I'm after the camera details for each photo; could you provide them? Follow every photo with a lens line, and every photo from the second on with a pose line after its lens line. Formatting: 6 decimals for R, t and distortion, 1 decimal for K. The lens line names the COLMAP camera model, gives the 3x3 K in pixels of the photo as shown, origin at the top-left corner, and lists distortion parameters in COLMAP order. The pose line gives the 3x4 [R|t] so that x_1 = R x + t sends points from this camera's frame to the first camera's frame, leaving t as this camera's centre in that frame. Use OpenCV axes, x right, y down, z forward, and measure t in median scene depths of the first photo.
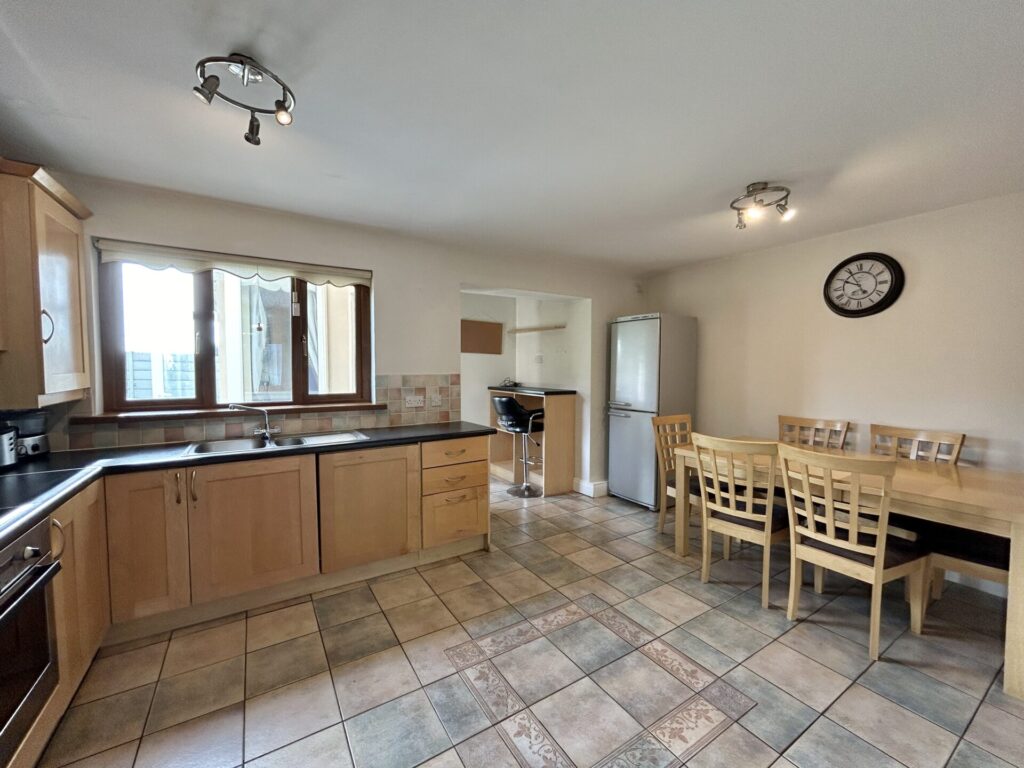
lens RADIAL K [[413.8, 0, 512.0], [0, 413.8, 387.6], [0, 0, 1]] dist [-0.002919, 0.000160]
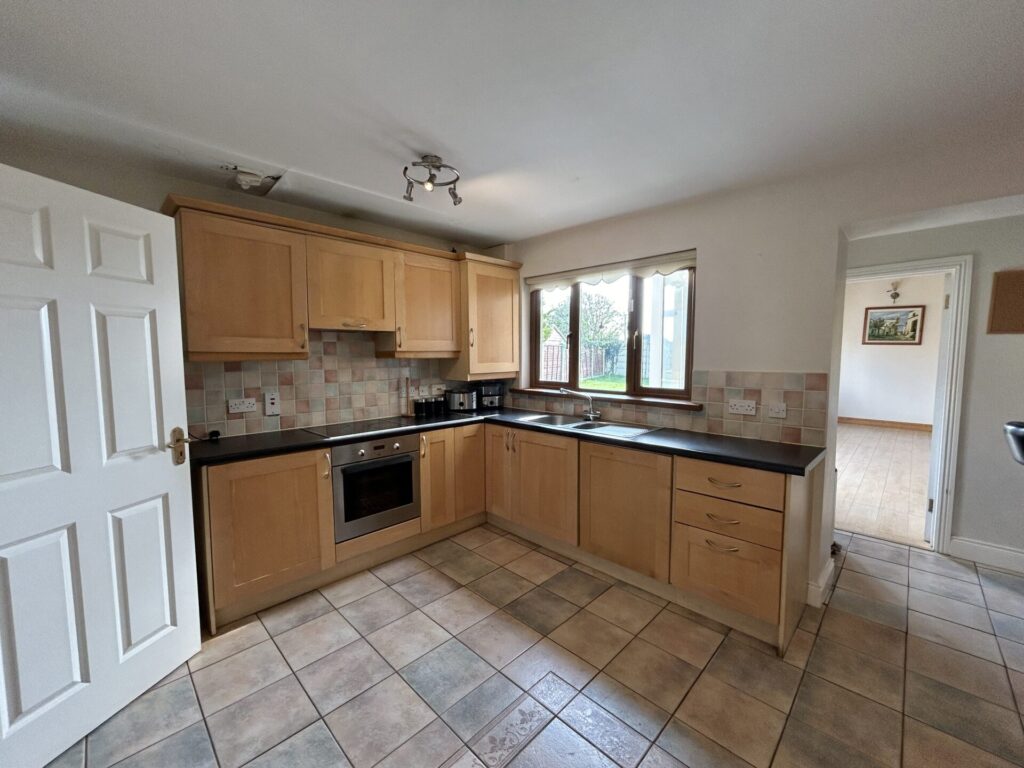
lens RADIAL K [[413.8, 0, 509.3], [0, 413.8, 386.2], [0, 0, 1]] dist [-0.002919, 0.000160]
pose [[0.222751, 0.076778, -0.971847, 0.499885], [-0.047211, 0.996574, 0.067911, -0.044196], [0.973732, 0.030755, 0.225612, 0.511372]]
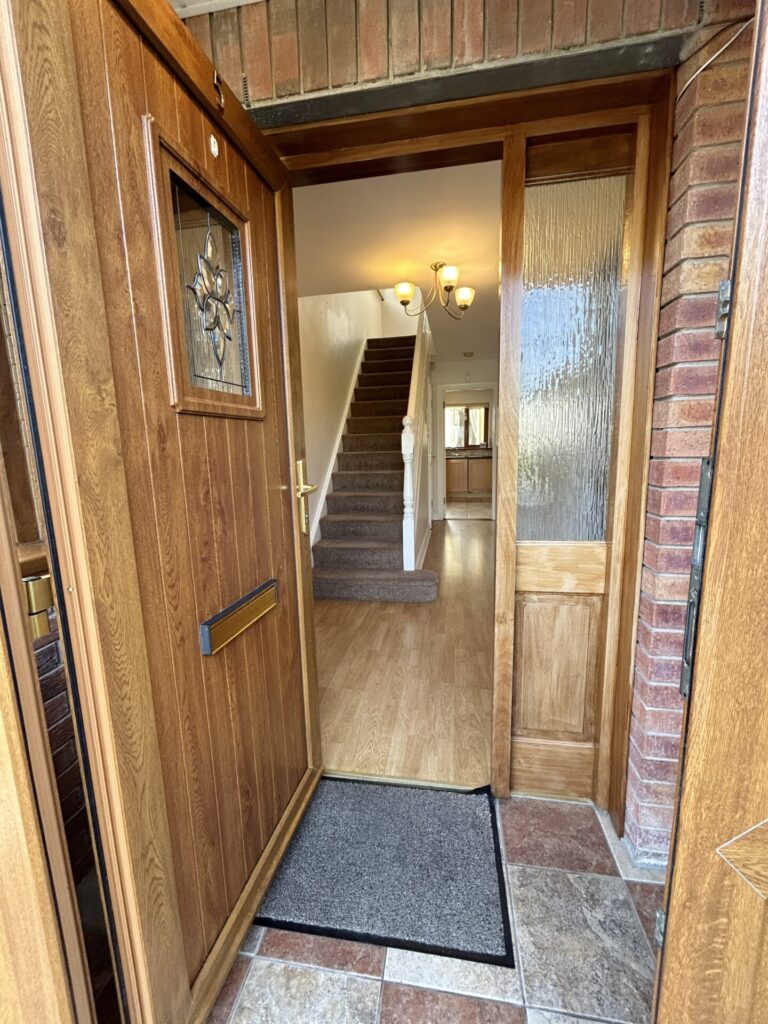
lens RADIAL K [[413.8, 0, 383.1], [0, 413.8, 509.2], [0, 0, 1]] dist [-0.002919, 0.000160]
pose [[0.746871, 0.102858, -0.656965, 1.322649], [-0.018656, 0.990817, 0.133919, 0.110659], [0.664707, -0.087764, 0.741932, -2.100458]]
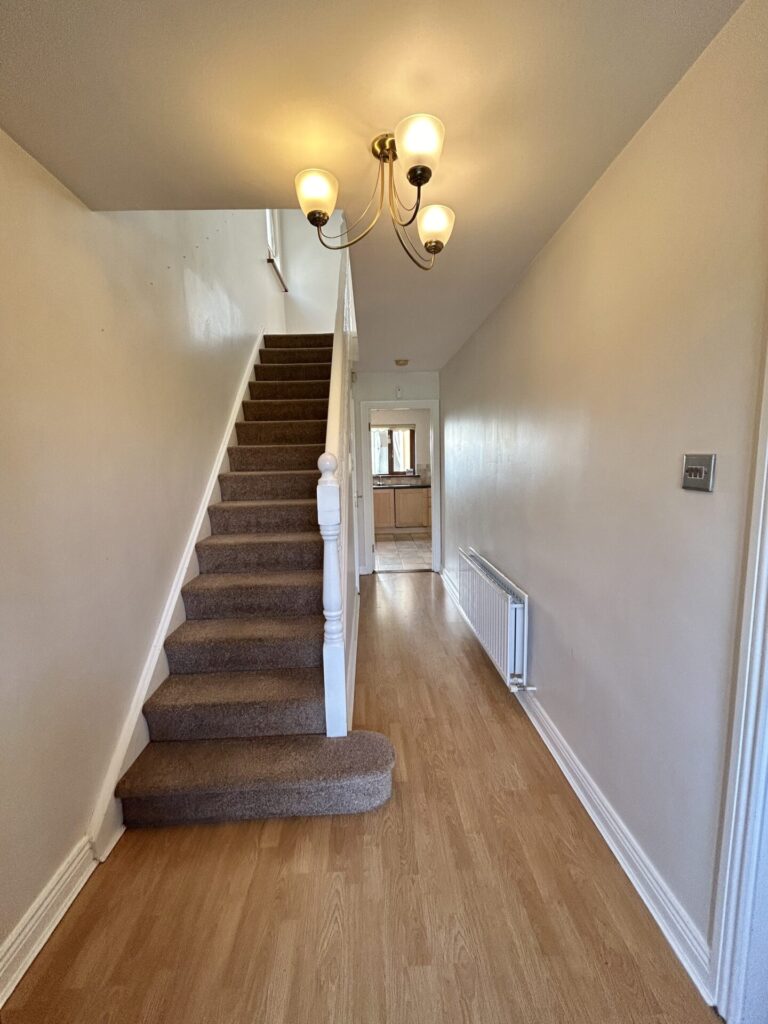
lens RADIAL K [[413.8, 0, 386.9], [0, 413.8, 506.7], [0, 0, 1]] dist [-0.002919, 0.000160]
pose [[0.871177, 0.052380, -0.488167, 0.961252], [-0.014191, 0.996564, 0.081605, 0.033343], [0.490763, -0.064165, 0.868927, -1.660998]]
